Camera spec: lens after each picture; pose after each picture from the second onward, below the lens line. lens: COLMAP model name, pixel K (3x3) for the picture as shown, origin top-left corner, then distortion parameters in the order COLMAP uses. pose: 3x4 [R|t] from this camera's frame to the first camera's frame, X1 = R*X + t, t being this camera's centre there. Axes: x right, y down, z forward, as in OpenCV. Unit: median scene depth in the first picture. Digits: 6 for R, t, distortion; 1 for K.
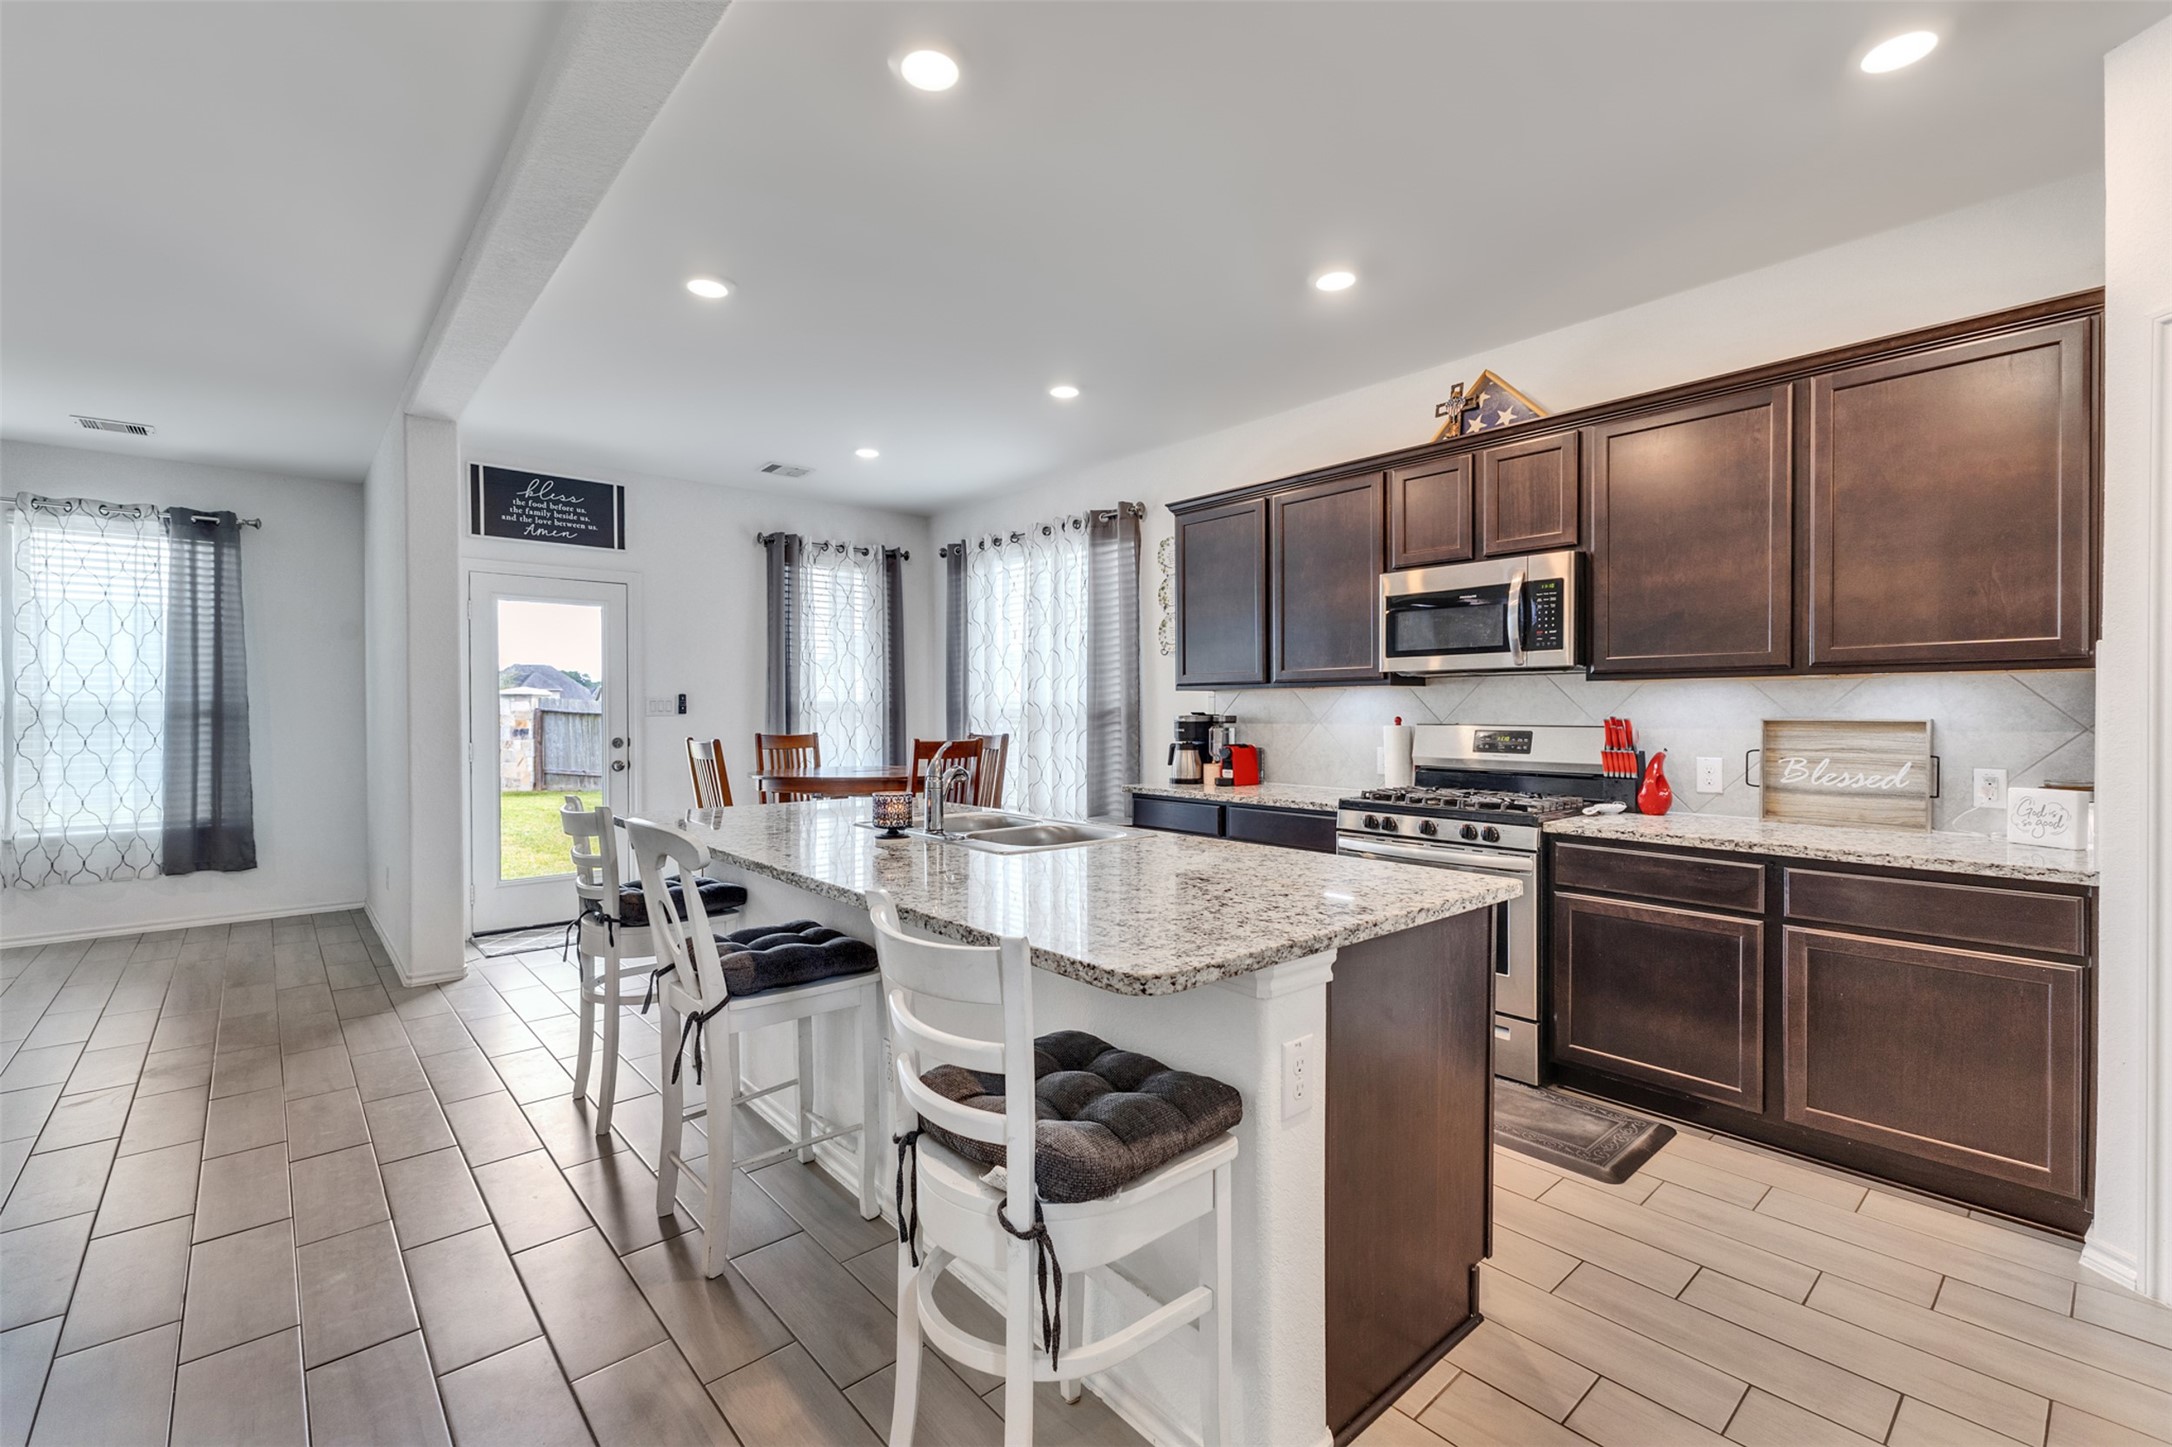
lens RADIAL K [[929.1, 0, 1090.0], [0, 929.1, 720.0], [0, 0, 1]] dist [0.008196, -0.003172]
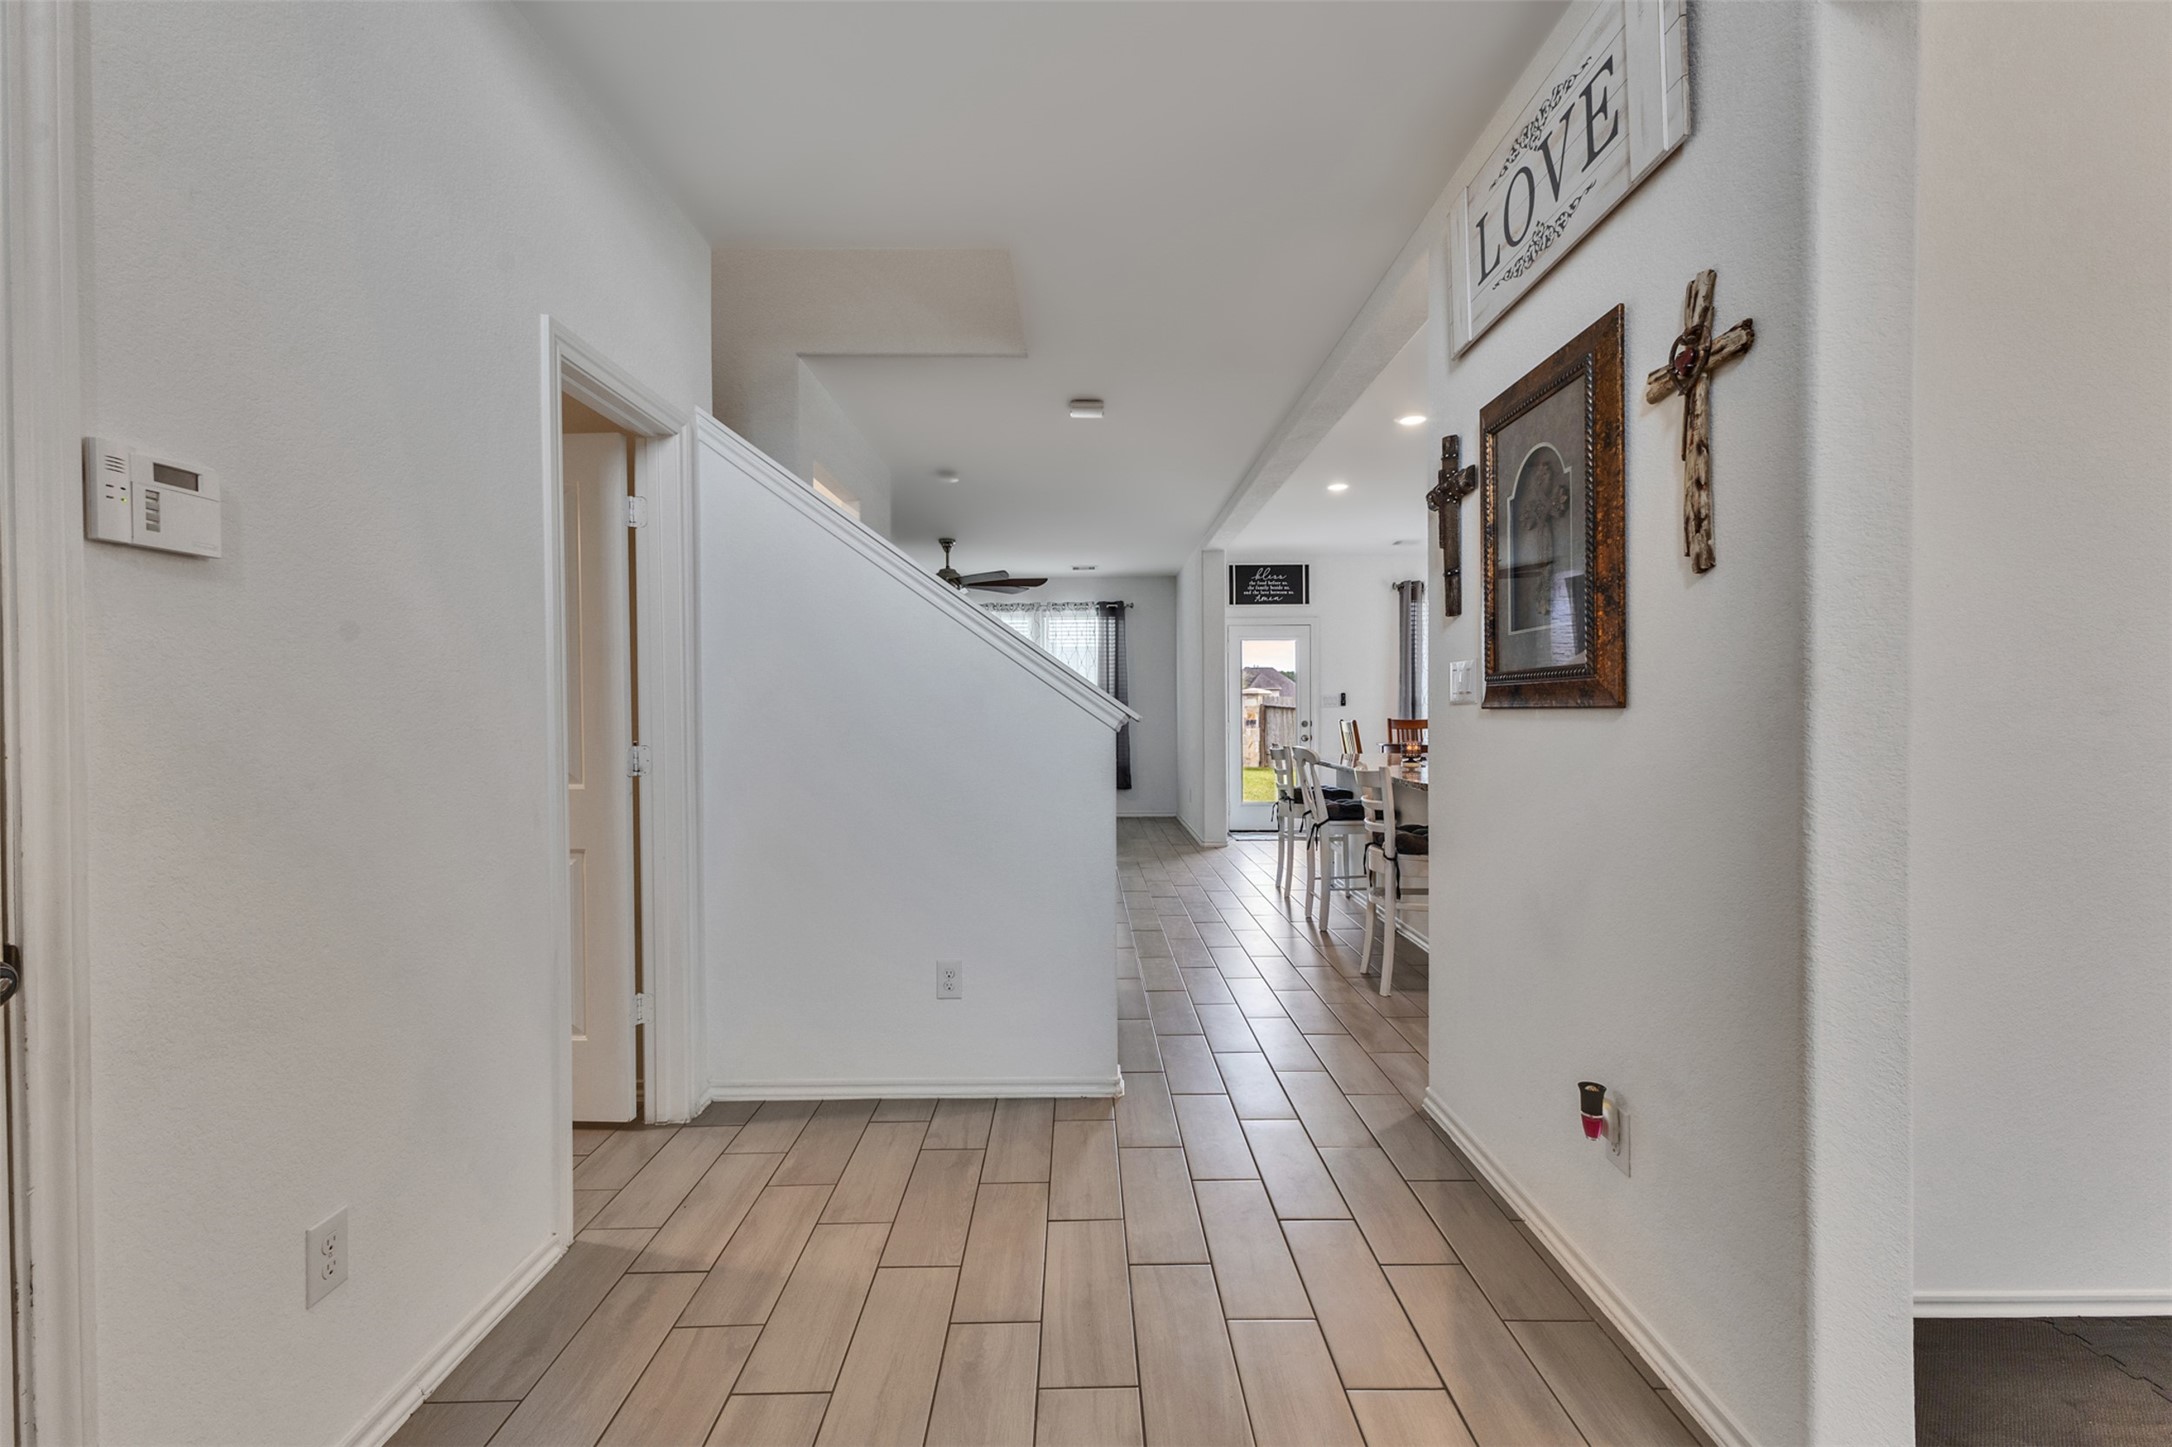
lens RADIAL K [[929.1, 0, 1089.7], [0, 929.1, 720.2], [0, 0, 1]] dist [0.008196, -0.003172]
pose [[0.752403, 0.005538, -0.658679, 0.387809], [-0.002320, 0.999981, 0.005758, 0.013527], [0.658699, -0.002804, 0.752402, -0.649336]]
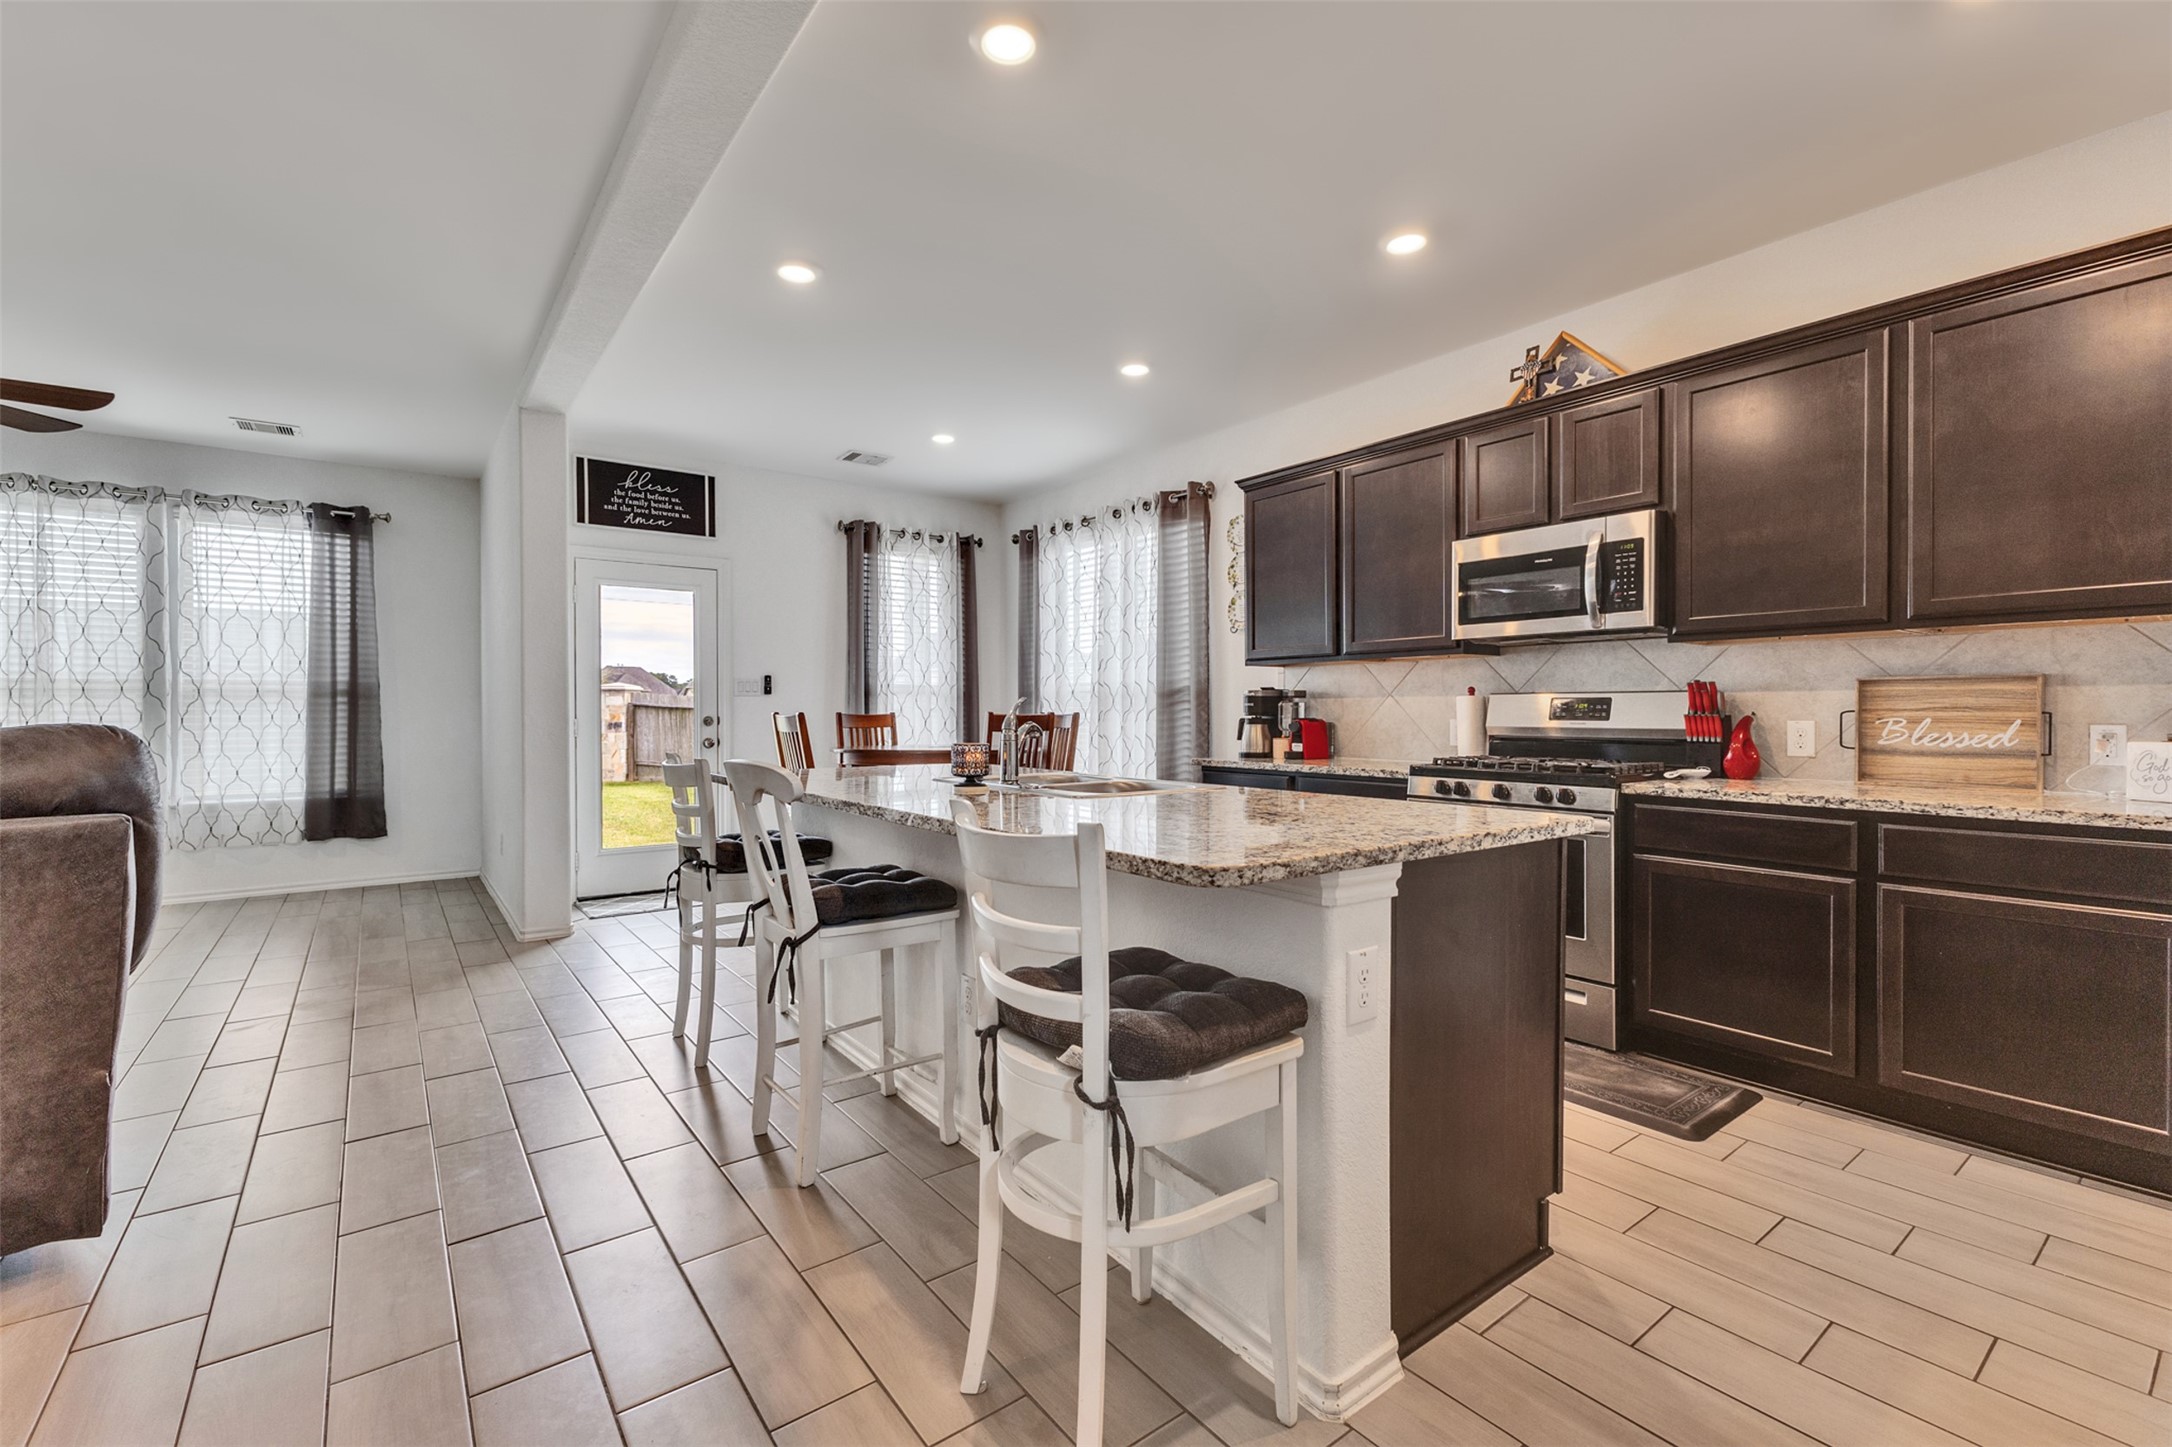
lens RADIAL K [[929.1, 0, 1087.8], [0, 929.1, 718.3], [0, 0, 1]] dist [0.008196, -0.003172]
pose [[0.997092, 0.001012, -0.076203, -0.000833], [-0.001236, 0.999995, -0.002892, 0.033621], [0.076200, 0.002977, 0.997088, -0.019760]]
